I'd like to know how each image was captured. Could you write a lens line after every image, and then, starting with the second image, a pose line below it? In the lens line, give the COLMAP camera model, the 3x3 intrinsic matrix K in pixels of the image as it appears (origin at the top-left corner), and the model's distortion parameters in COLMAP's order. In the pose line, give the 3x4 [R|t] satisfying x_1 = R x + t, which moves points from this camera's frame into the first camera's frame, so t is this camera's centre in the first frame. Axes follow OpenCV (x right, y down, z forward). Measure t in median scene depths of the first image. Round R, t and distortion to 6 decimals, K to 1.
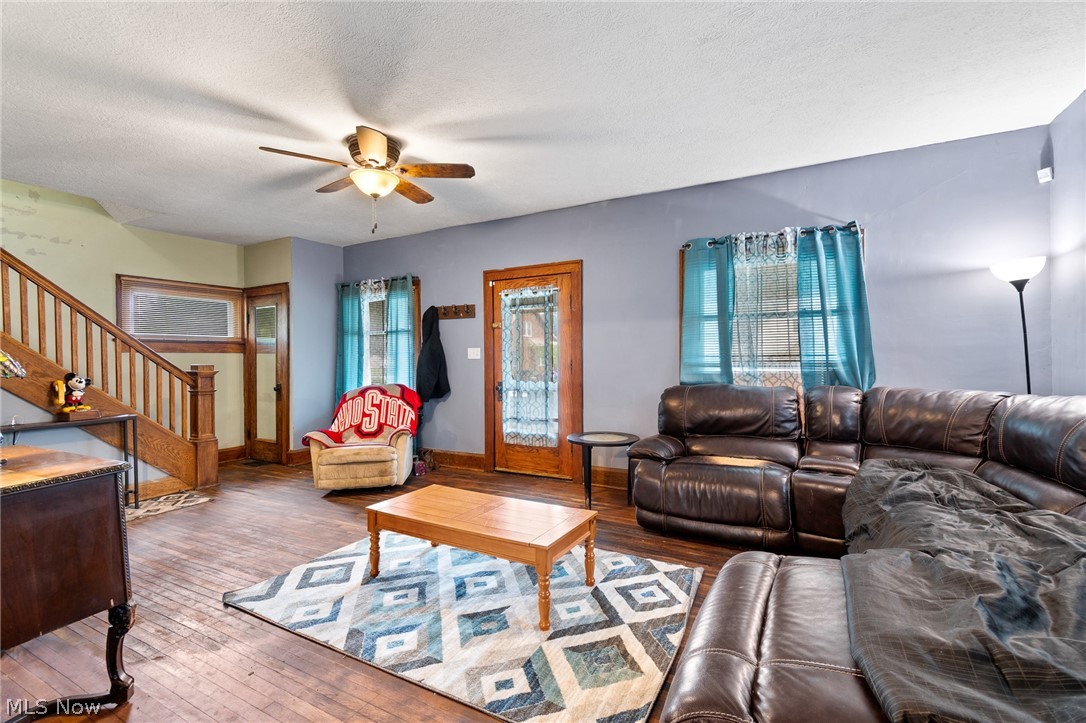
lens RADIAL K [[480.8, 0, 548.3], [0, 480.8, 363.1], [0, 0, 1]] dist [-0.002270, -0.000981]
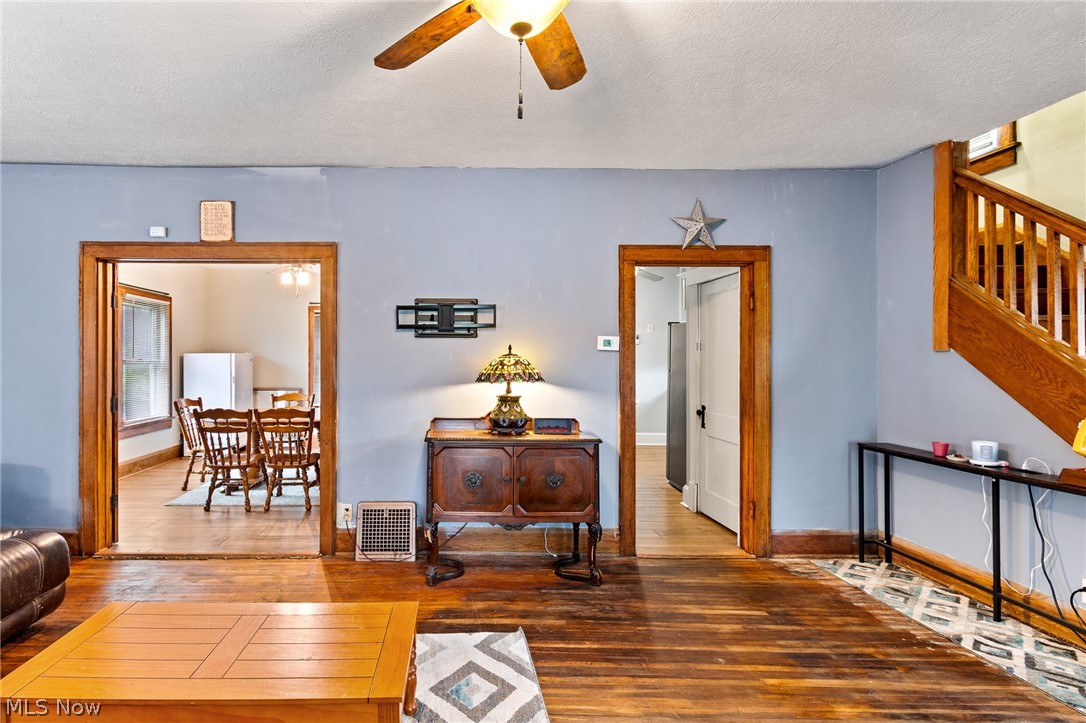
lens RADIAL K [[516.7, 0, 456.3], [0, 516.7, 361.8], [0, 0, 1]] dist [0.002158, -0.000419]
pose [[-0.877858, 0.007309, -0.478866, -0.046615], [0.001140, 0.999913, 0.013172, -0.025796], [0.478920, 0.011017, -0.877789, 0.936929]]
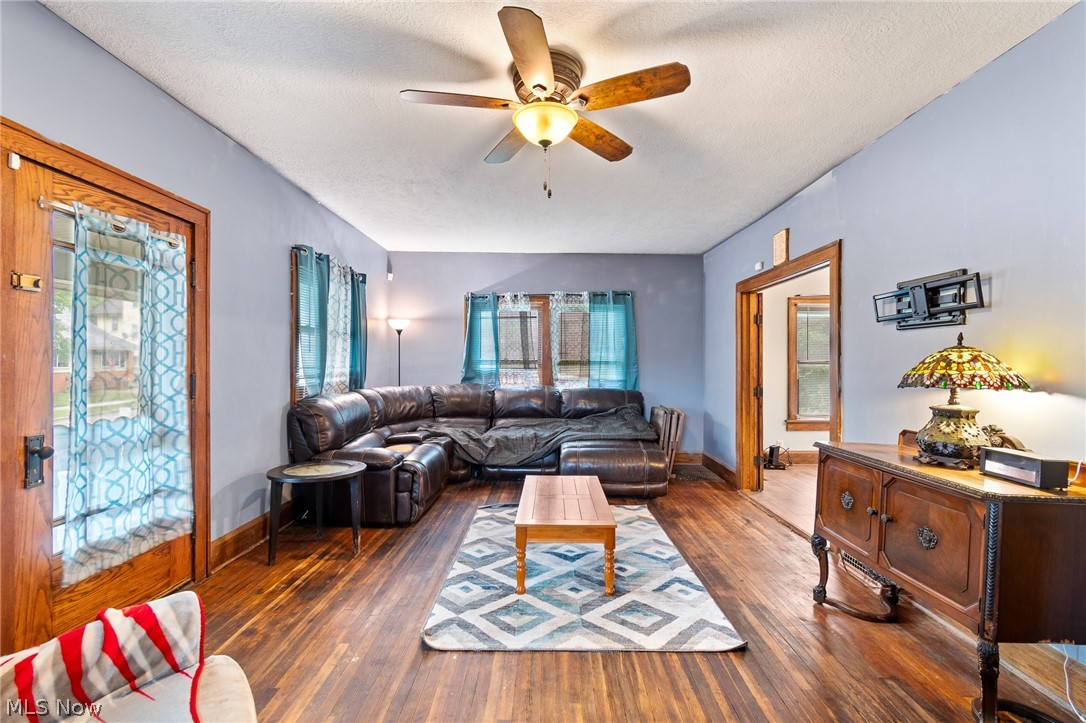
lens RADIAL K [[480.8, 0, 541.4], [0, 480.8, 363.2], [0, 0, 1]] dist [-0.002270, -0.000981]
pose [[-0.462227, 0.008112, 0.886724, -0.663202], [0.008419, 0.999953, -0.004759, -0.012791], [-0.886722, 0.005266, -0.462274, 0.893375]]
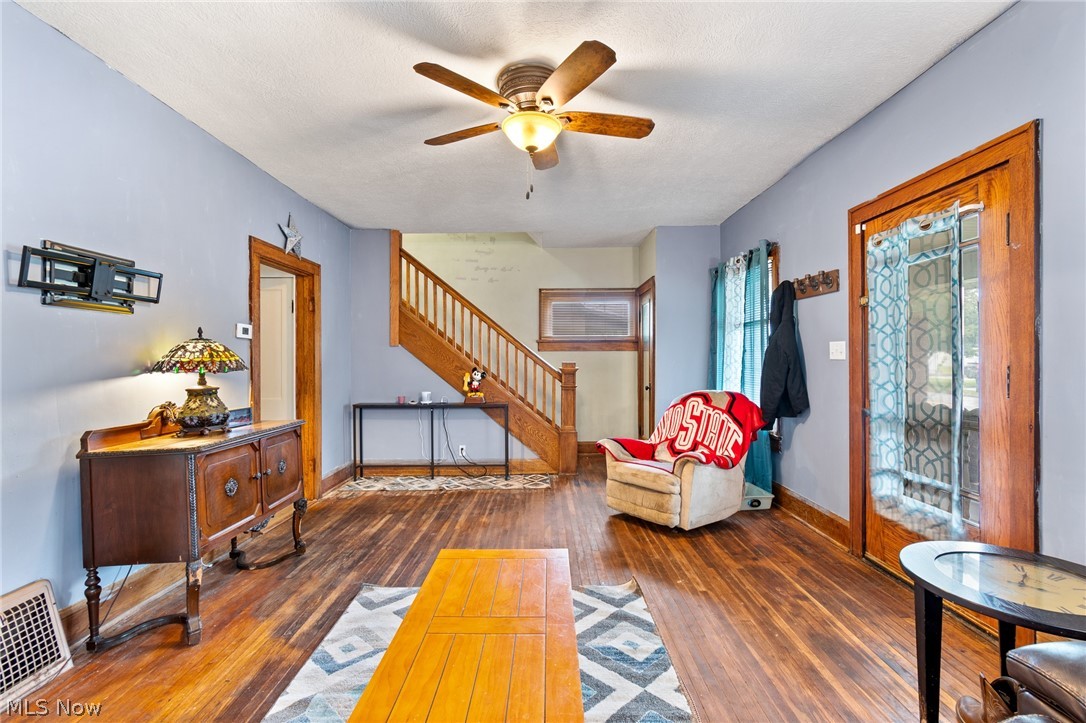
lens RADIAL K [[480.8, 0, 546.6], [0, 480.8, 355.7], [0, 0, 1]] dist [-0.002270, -0.000981]
pose [[0.483290, 0.003862, -0.875452, 0.221479], [-0.009194, 0.999958, -0.000664, -0.010283], [0.875412, 0.008369, 0.483305, 0.433434]]
